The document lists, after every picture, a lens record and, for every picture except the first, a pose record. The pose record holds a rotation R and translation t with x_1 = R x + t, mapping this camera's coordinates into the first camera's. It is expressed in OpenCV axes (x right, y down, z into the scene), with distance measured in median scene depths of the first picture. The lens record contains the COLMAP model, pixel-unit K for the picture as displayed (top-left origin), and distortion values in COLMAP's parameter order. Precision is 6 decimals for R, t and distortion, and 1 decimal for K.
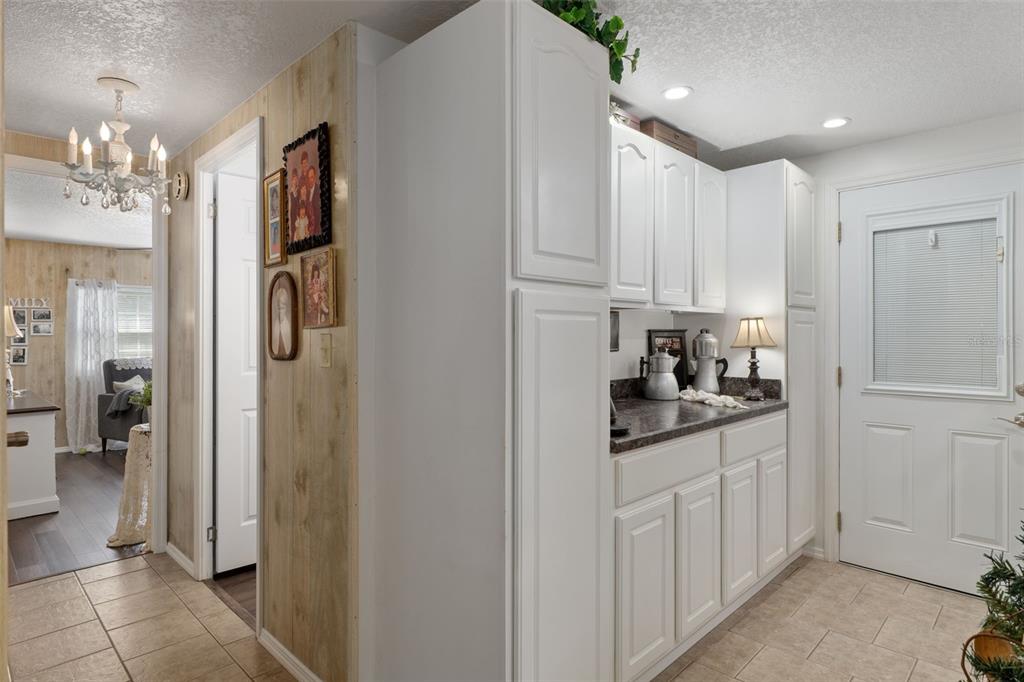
lens RADIAL K [[555.9, 0, 513.9], [0, 555.9, 332.0], [0, 0, 1]] dist [0.046359, -0.001307]
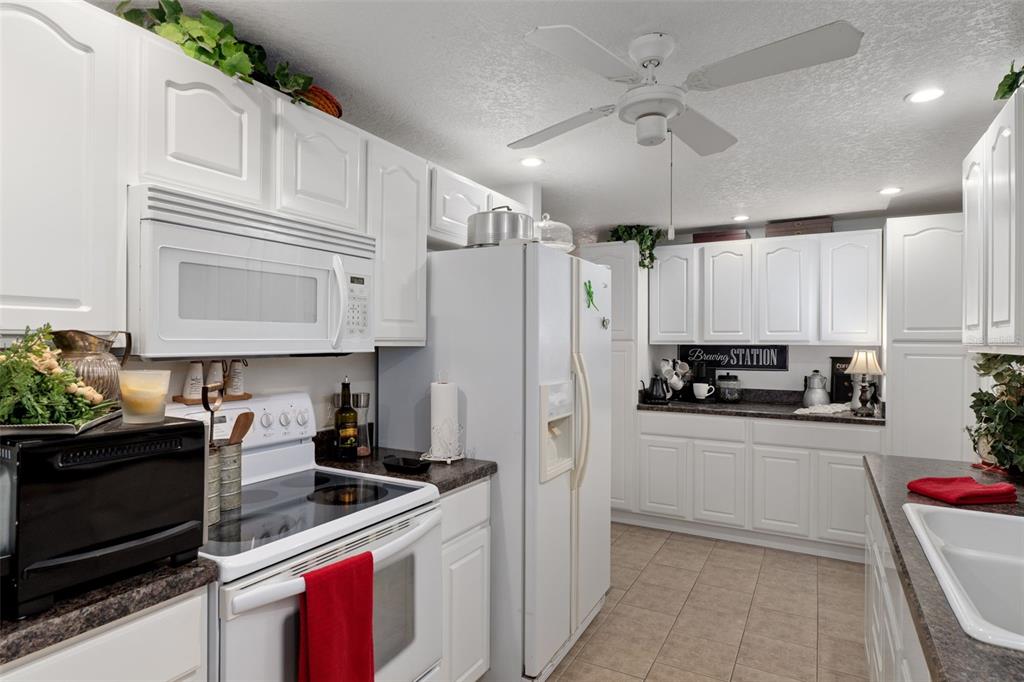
lens RADIAL K [[555.9, 0, 510.0], [0, 555.9, 345.7], [0, 0, 1]] dist [0.046359, -0.001307]
pose [[0.257127, 0.010702, -0.966318, 1.117746], [0.008886, 0.999870, 0.013438, -0.045925], [0.966337, -0.012042, 0.256998, -0.057596]]
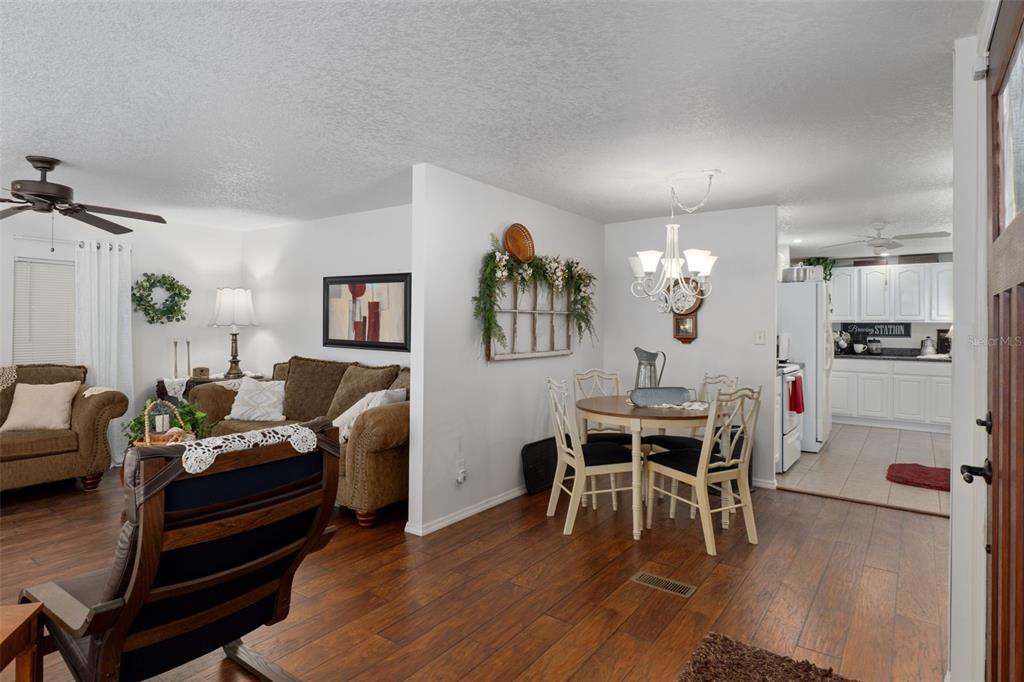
lens RADIAL K [[555.9, 0, 527.6], [0, 555.9, 323.3], [0, 0, 1]] dist [0.046359, -0.001307]
pose [[0.171499, 0.002079, -0.985182, 1.970273], [0.004891, 0.999984, 0.002961, -0.038650], [0.985172, -0.005326, 0.171486, -0.962293]]
